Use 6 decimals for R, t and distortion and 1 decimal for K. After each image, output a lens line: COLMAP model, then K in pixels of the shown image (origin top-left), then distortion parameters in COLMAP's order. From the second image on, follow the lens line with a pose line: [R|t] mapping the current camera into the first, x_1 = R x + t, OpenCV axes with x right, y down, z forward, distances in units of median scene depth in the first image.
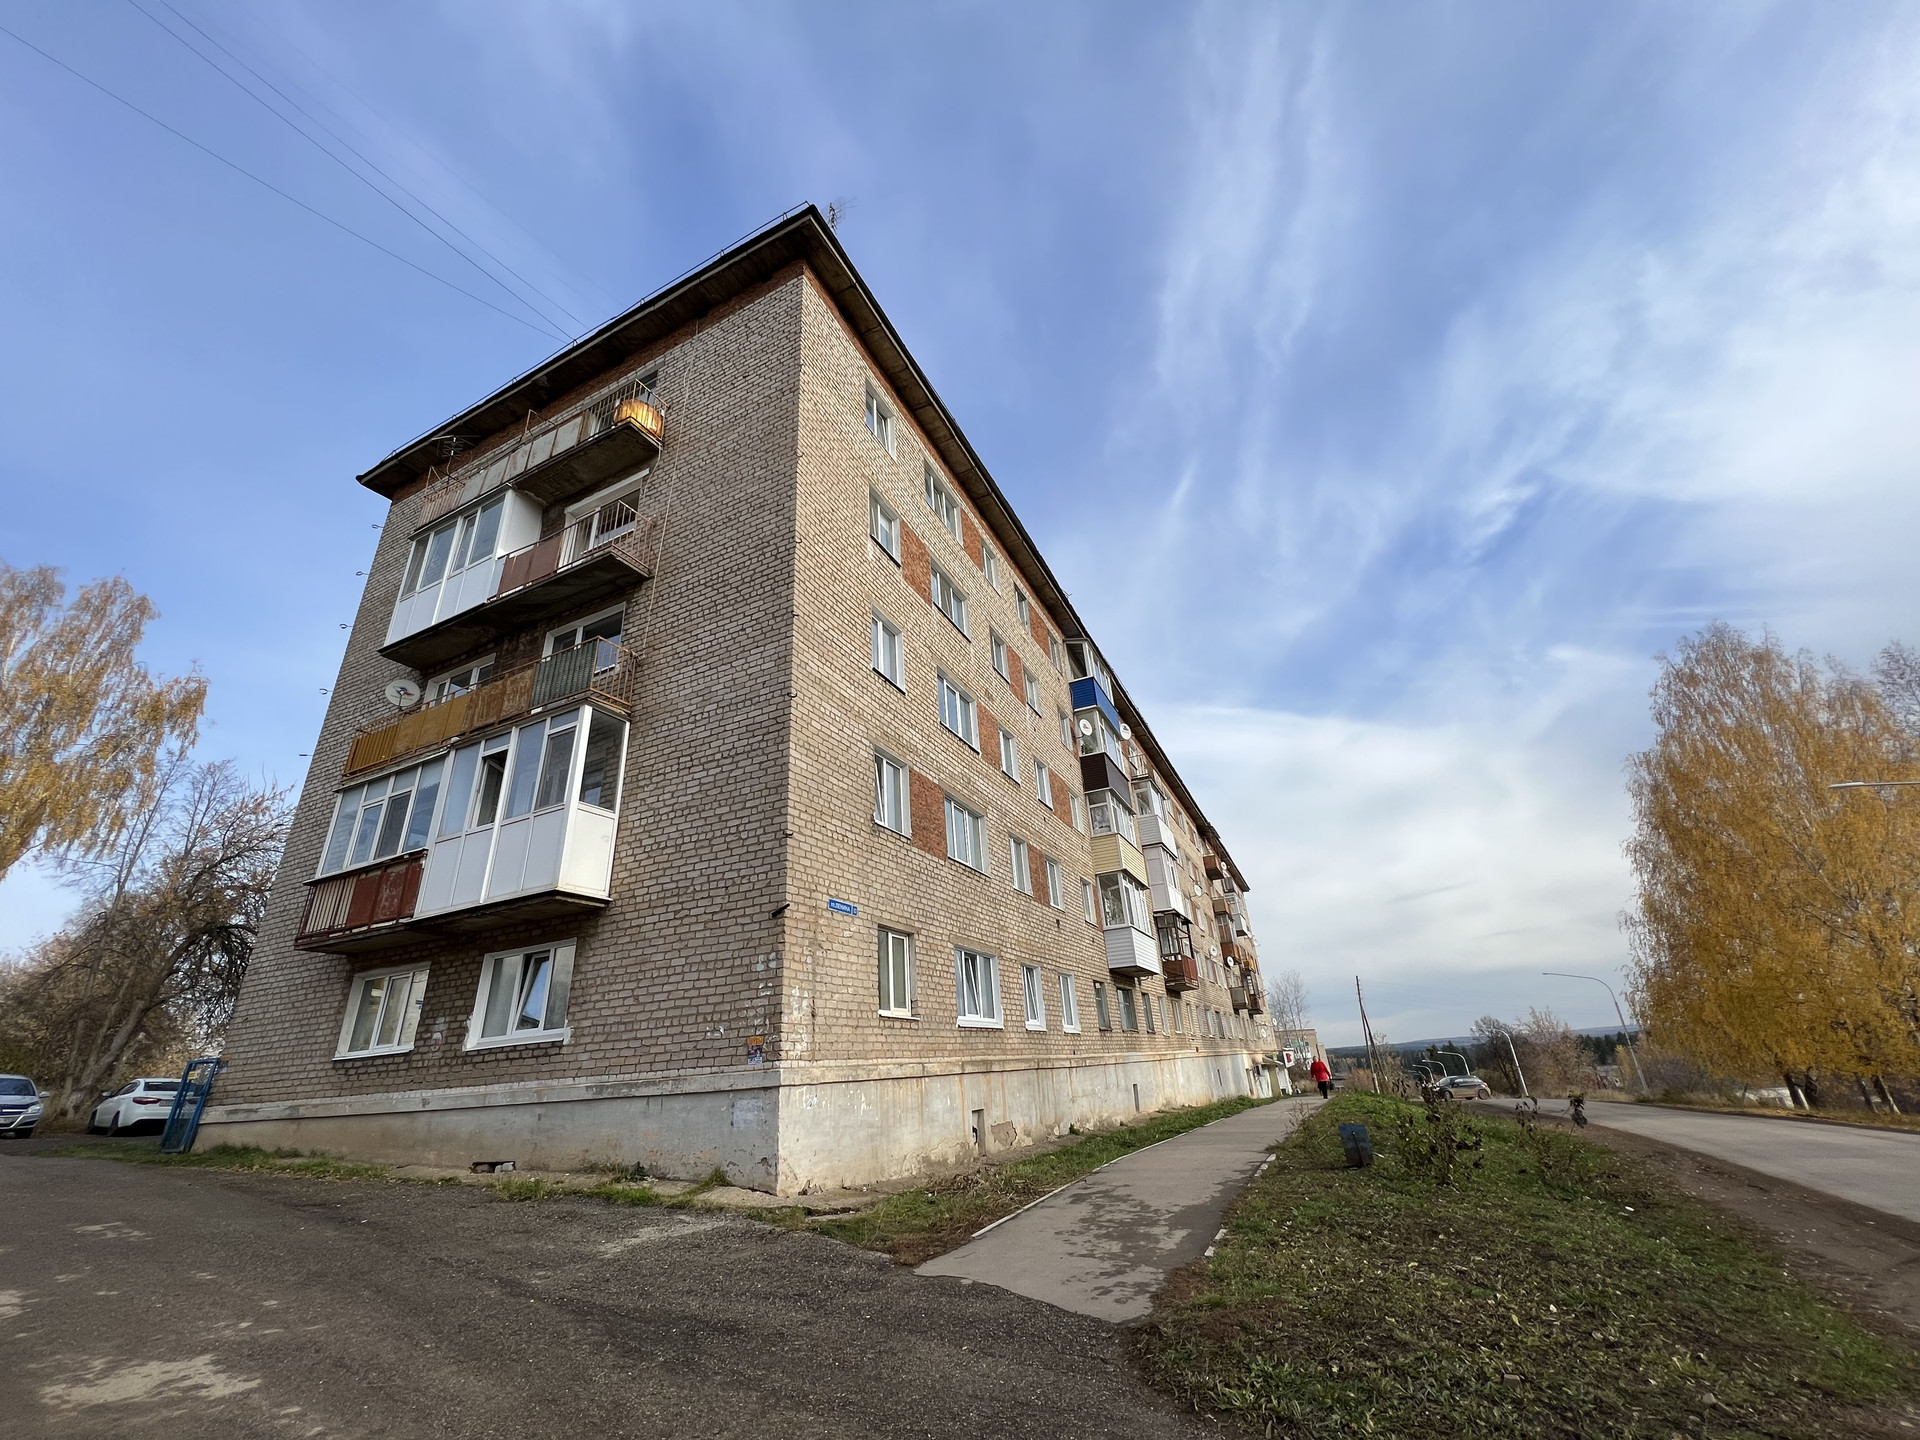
lens RADIAL K [[776.9, 0, 913.5], [0, 776.9, 721.3], [0, 0, 1]] dist [0.000392, 0.000005]
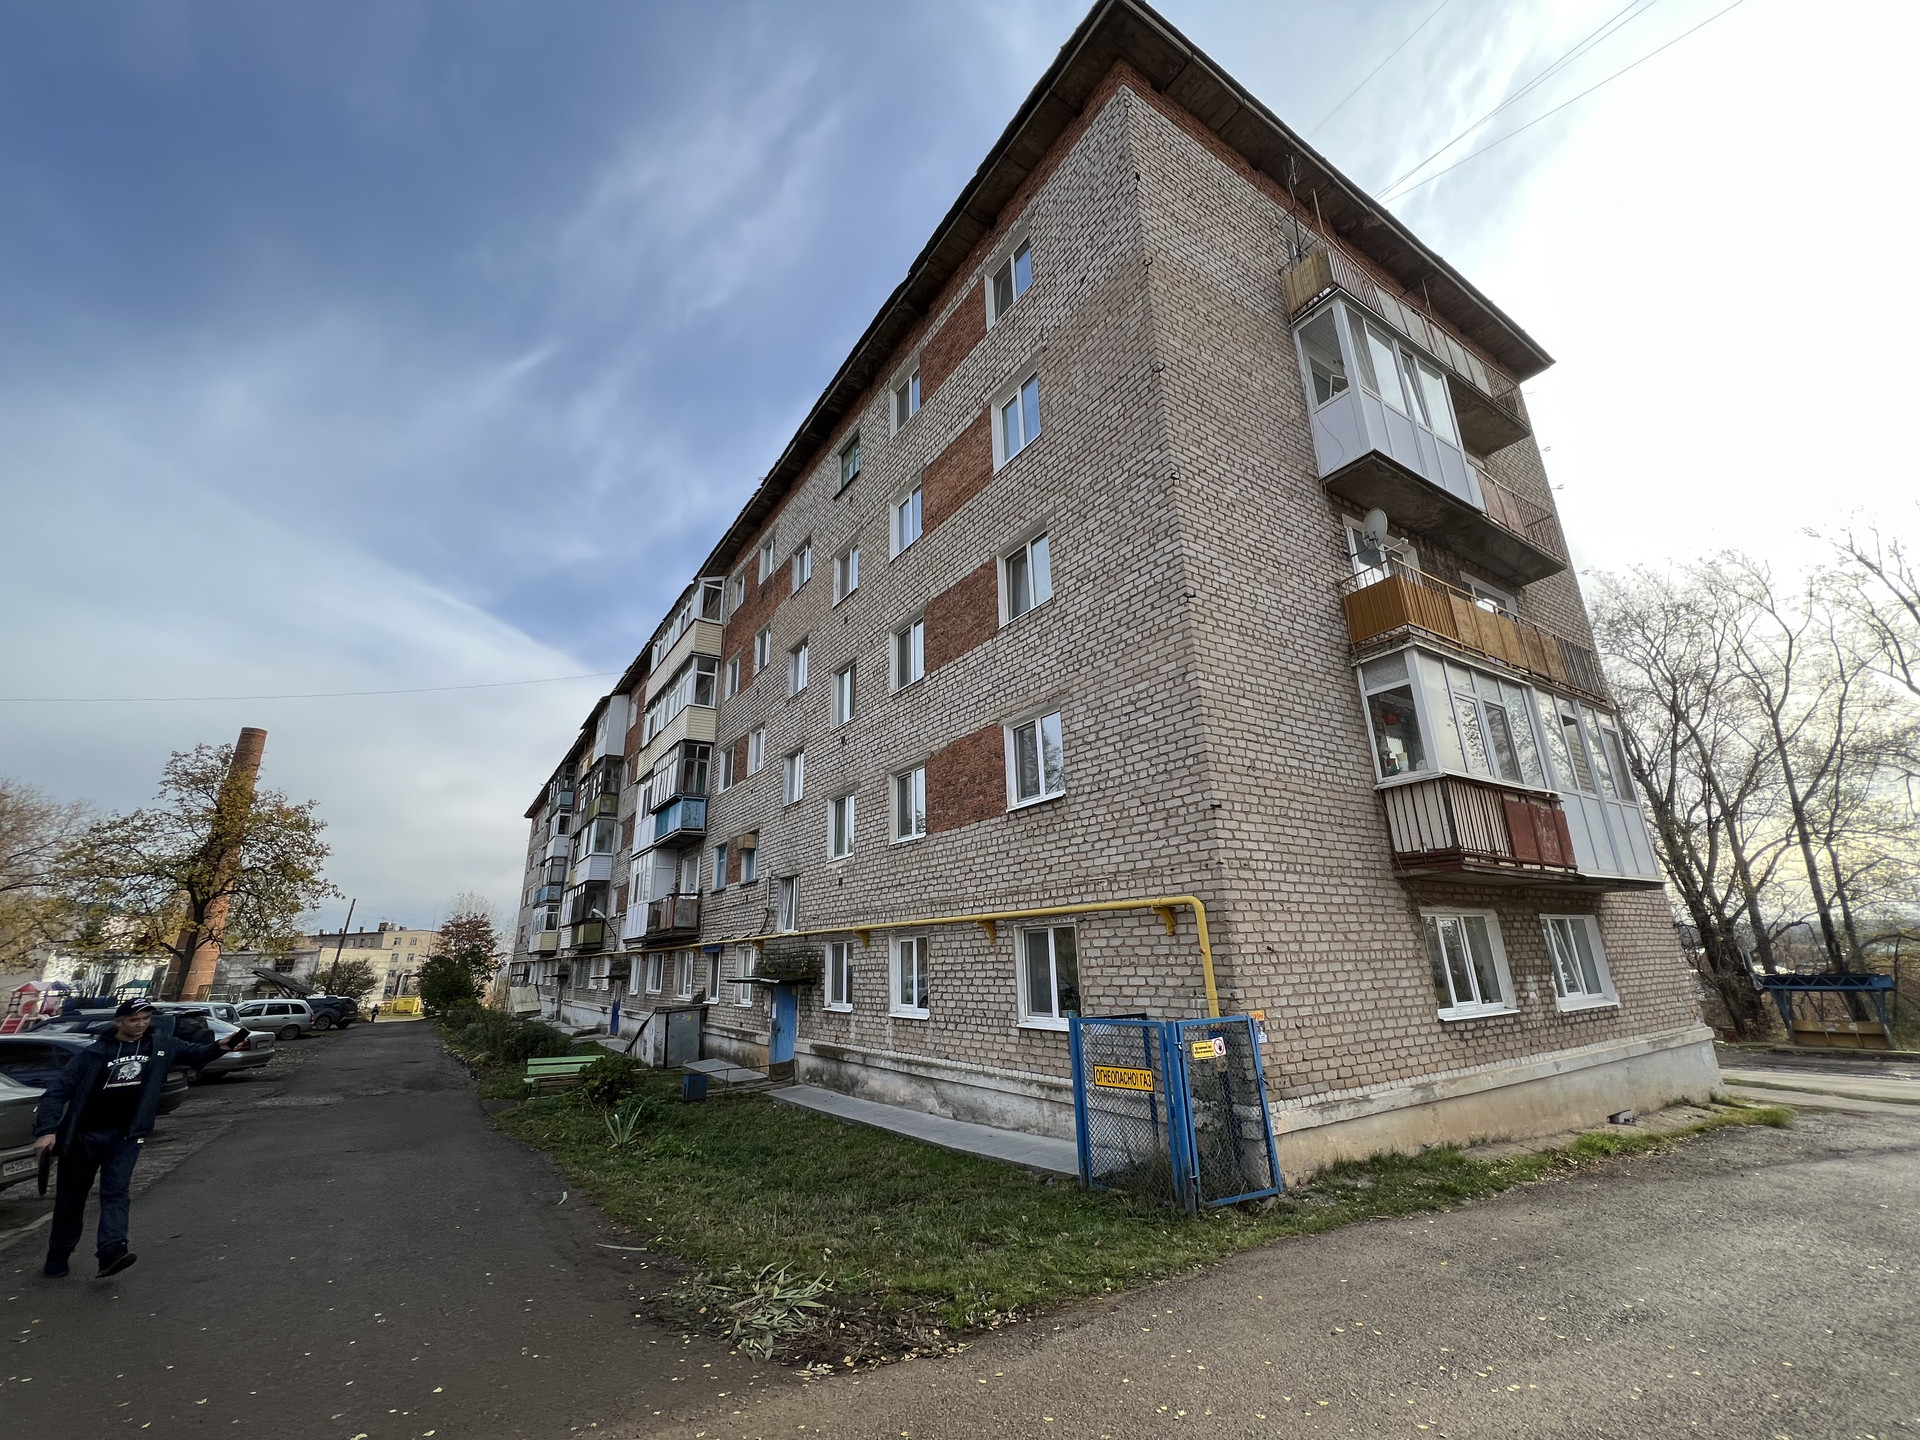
lens RADIAL K [[776.9, 0, 913.5], [0, 776.9, 721.3], [0, 0, 1]] dist [0.000392, 0.000005]
pose [[0.513582, 0.287150, 0.808566, -1.770706], [-0.367540, 0.925133, -0.095095, 0.446580], [-0.775338, -0.248341, 0.580671, 1.078445]]
